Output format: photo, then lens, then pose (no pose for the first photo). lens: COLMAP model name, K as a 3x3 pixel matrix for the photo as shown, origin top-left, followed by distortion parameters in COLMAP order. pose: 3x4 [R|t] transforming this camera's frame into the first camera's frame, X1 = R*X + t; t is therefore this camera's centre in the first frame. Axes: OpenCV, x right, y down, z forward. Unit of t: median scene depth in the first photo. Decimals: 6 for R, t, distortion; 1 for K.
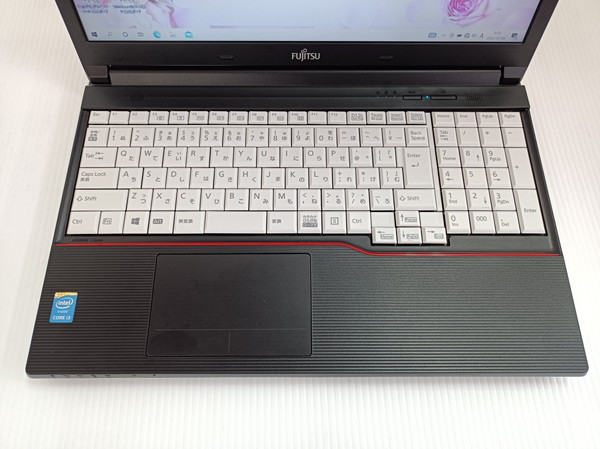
lens RADIAL K [[447.5, 0, 299.6], [0, 447.5, 233.2], [0, 0, 1]] dist [0.005015, -0.033704]
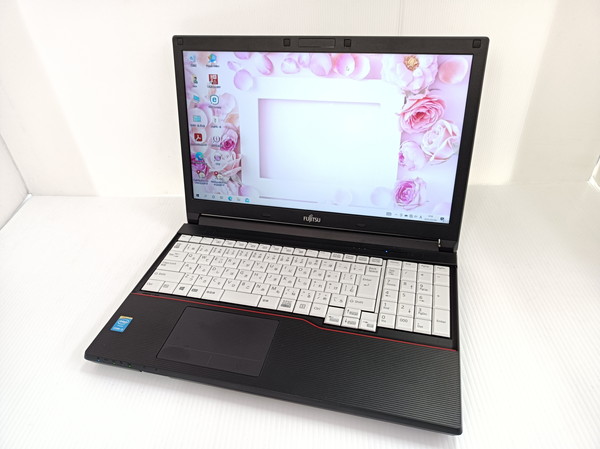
lens RADIAL K [[447.5, 0, 299.6], [0, 447.5, 233.2], [0, 0, 1]] dist [0.005015, -0.033704]
pose [[0.964949, 0.106218, -0.239981, 0.384078], [-0.214879, 0.844753, -0.490122, 0.477803], [0.150666, 0.524510, 0.837968, -0.364794]]
